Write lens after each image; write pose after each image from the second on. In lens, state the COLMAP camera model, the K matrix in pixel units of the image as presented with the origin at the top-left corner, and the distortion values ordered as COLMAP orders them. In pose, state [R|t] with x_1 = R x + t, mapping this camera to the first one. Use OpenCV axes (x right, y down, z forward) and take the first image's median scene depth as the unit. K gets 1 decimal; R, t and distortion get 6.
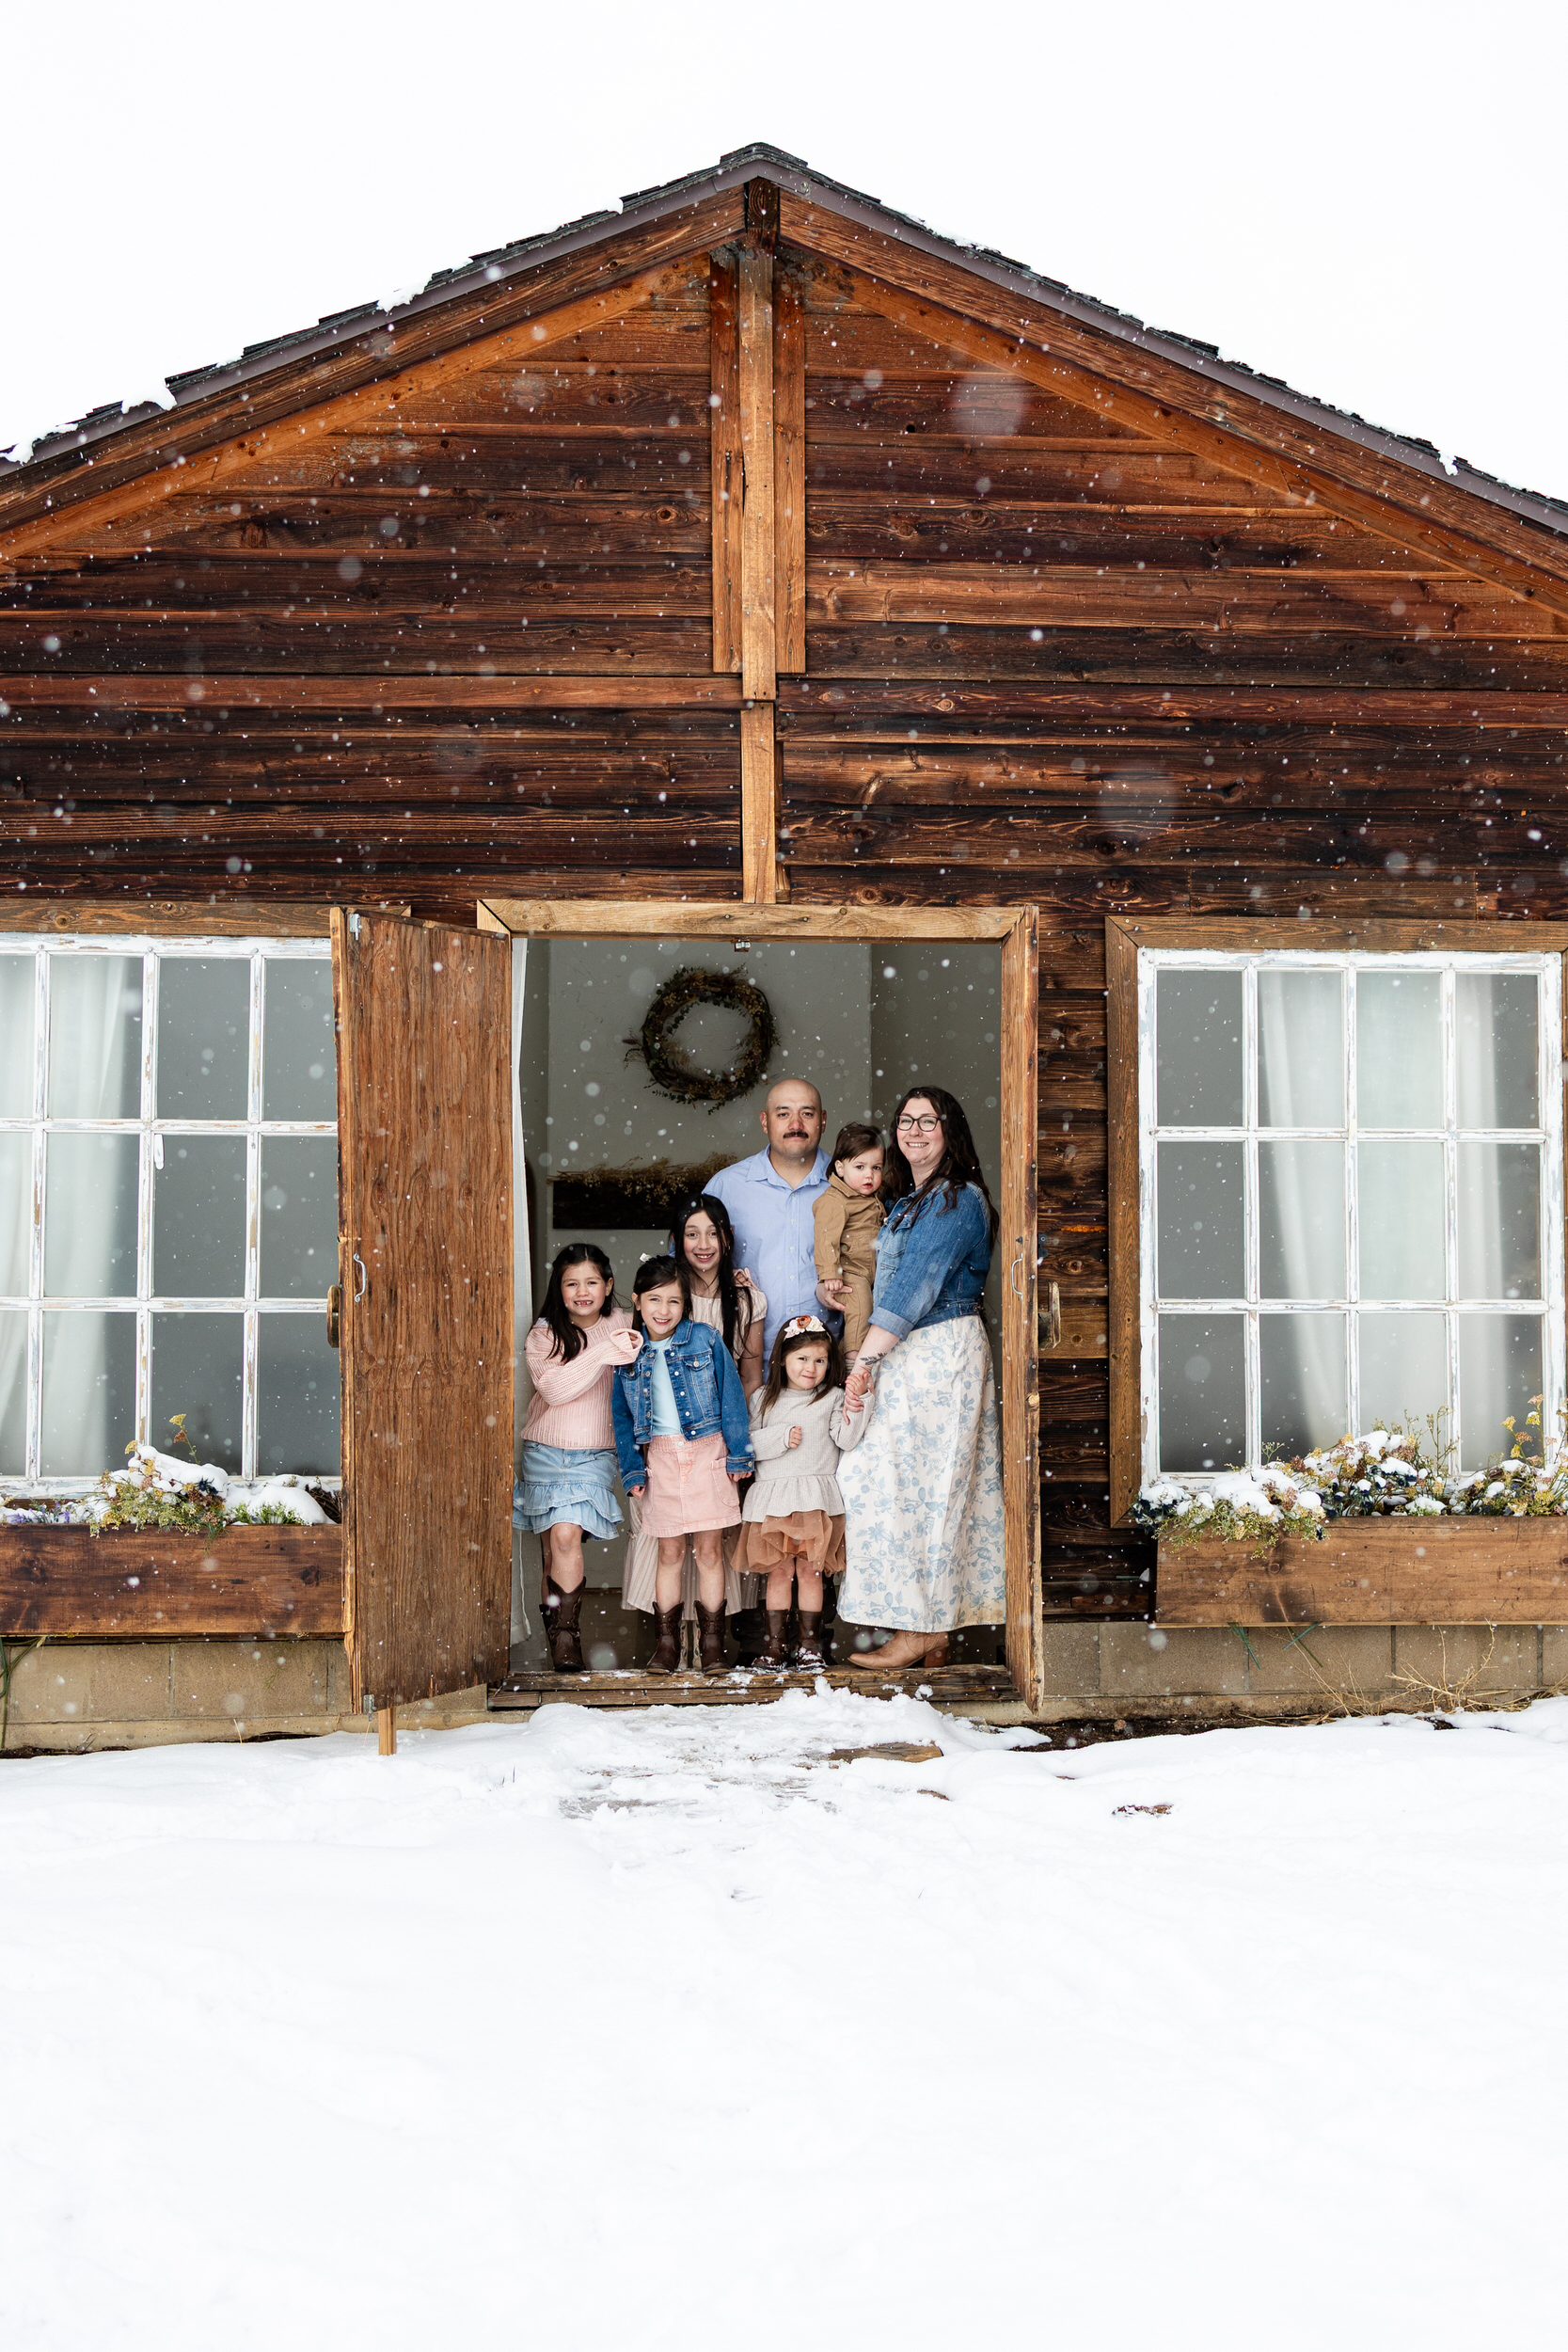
lens RADIAL K [[2585.3, 0, 784.0], [0, 2585.3, 1176.0], [0, 0, 1]] dist [0.027884, 0.042681]
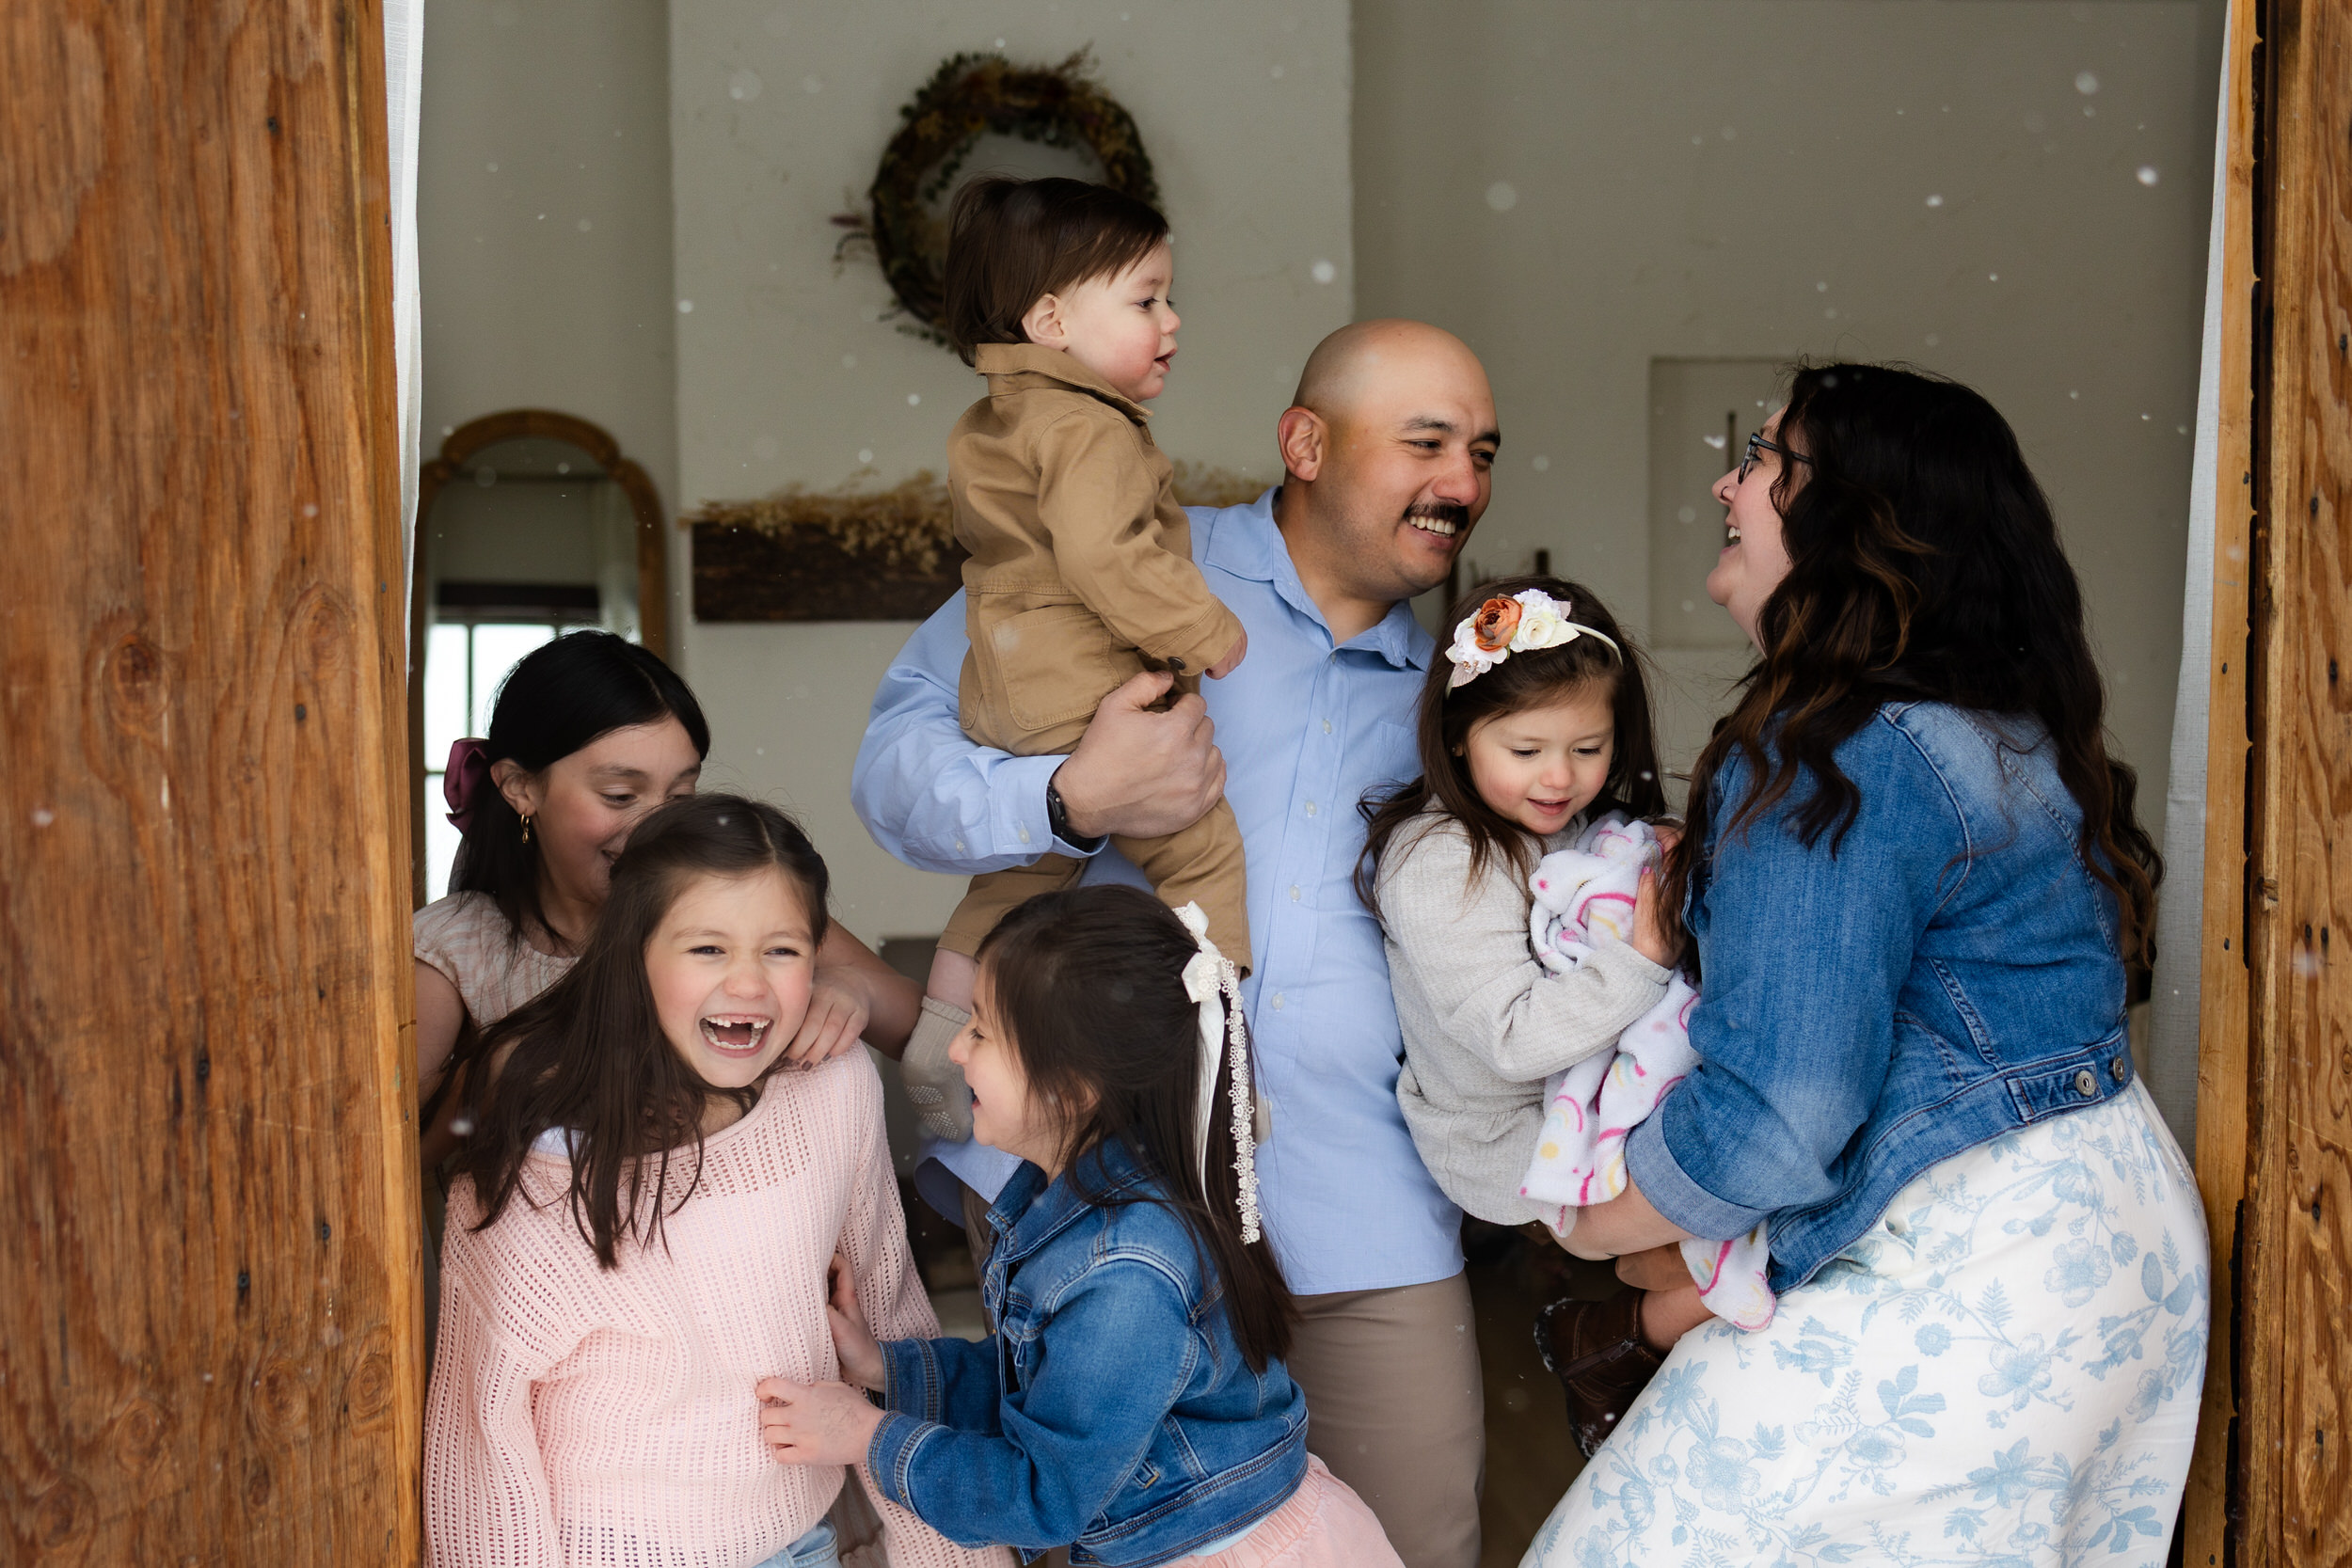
lens RADIAL K [[2585.3, 0, 1100.1], [0, 2585.3, 795.8], [0, 0, 1]] dist [0.027884, 0.042681]
pose [[0.999302, -0.016635, 0.033438, -0.031167], [0.012374, 0.992228, 0.123814, -0.006262], [-0.035238, -0.123314, 0.991742, 0.523439]]
